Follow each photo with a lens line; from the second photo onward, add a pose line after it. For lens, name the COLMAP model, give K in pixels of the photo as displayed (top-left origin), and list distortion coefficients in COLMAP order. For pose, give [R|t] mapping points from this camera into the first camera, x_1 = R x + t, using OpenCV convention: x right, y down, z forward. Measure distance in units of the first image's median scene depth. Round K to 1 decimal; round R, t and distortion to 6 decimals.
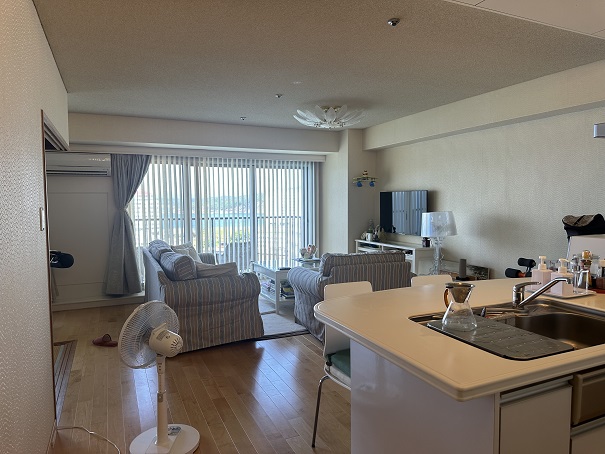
lens RADIAL K [[429.1, 0, 302.5], [0, 429.1, 227.0], [0, 0, 1]] dist [0.058414, -0.049531]
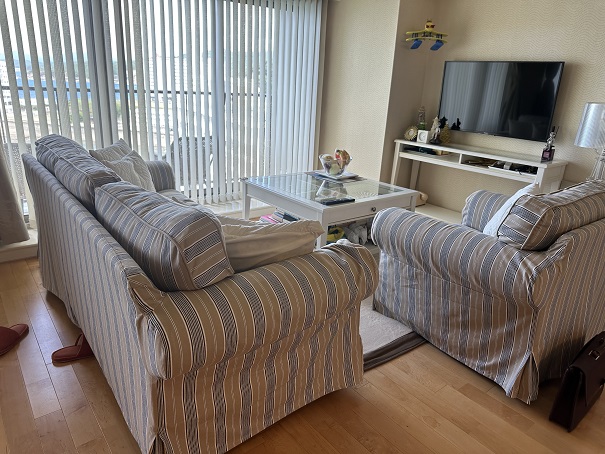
lens RADIAL K [[429.1, 0, 302.5], [0, 429.1, 227.0], [0, 0, 1]] dist [0.058414, -0.049531]
pose [[0.969142, -0.026863, 0.245034, -0.195884], [-0.040123, 0.963597, 0.264330, -0.010383], [-0.243215, -0.266005, 0.932785, 0.471483]]
